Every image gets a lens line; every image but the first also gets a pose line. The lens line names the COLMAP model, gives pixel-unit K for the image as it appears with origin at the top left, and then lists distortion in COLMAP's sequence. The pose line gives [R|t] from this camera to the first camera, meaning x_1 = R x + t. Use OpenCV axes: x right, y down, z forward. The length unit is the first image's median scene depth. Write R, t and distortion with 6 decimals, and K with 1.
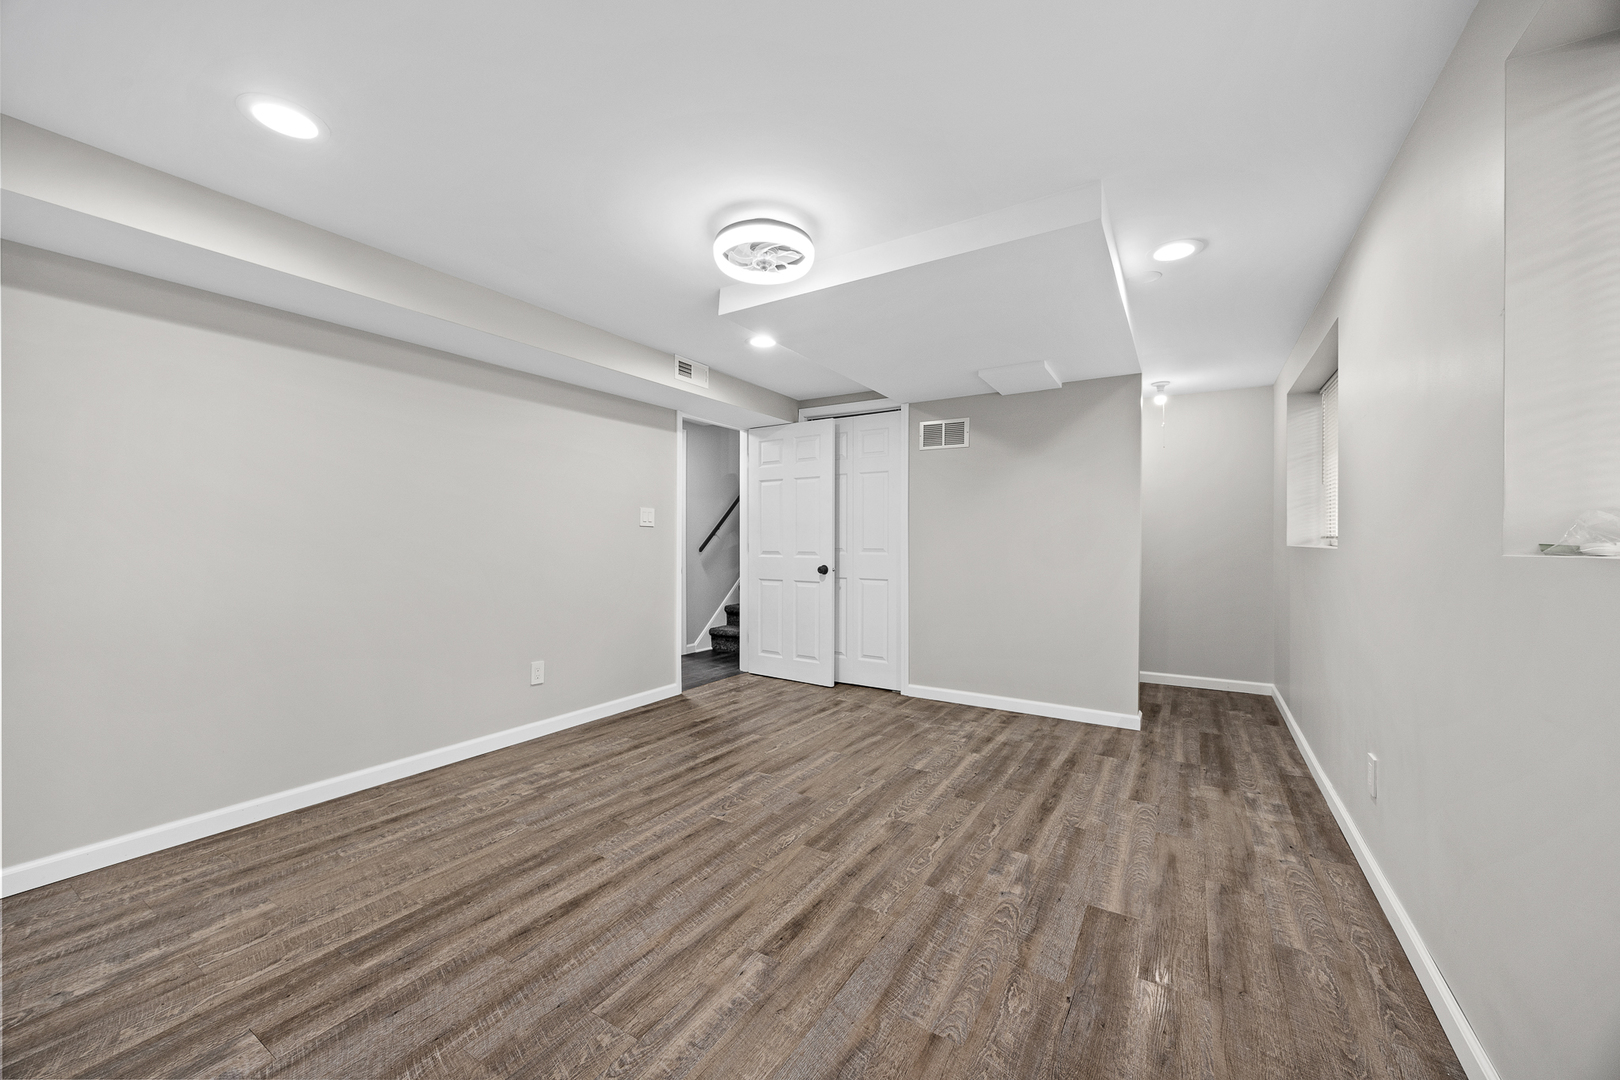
lens RADIAL K [[621.9, 0, 808.3], [0, 621.9, 554.0], [0, 0, 1]] dist [-0.002842, 0.000171]
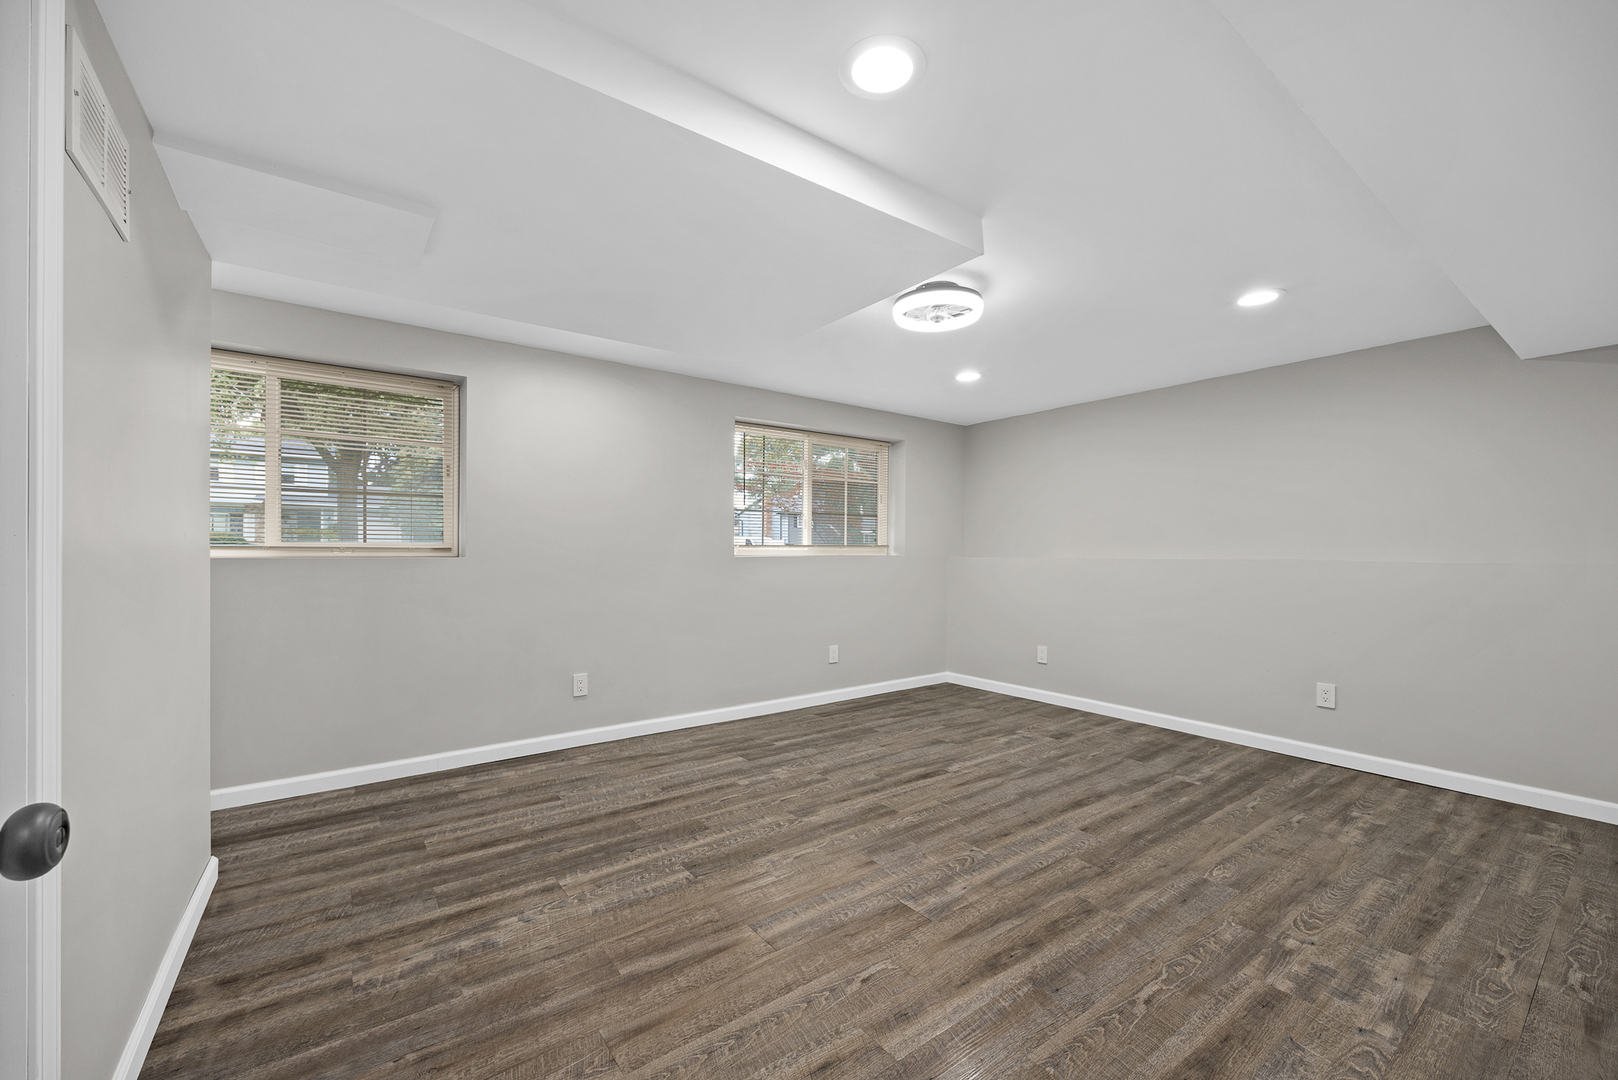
lens RADIAL K [[621.1, 0, 807.3], [0, 621.1, 553.9], [0, 0, 1]] dist [-0.002842, 0.000171]
pose [[-0.928954, -0.006586, 0.370136, -0.240571], [0.002376, 0.999715, 0.023752, -0.030691], [-0.370187, 0.022944, -0.928674, 1.883196]]
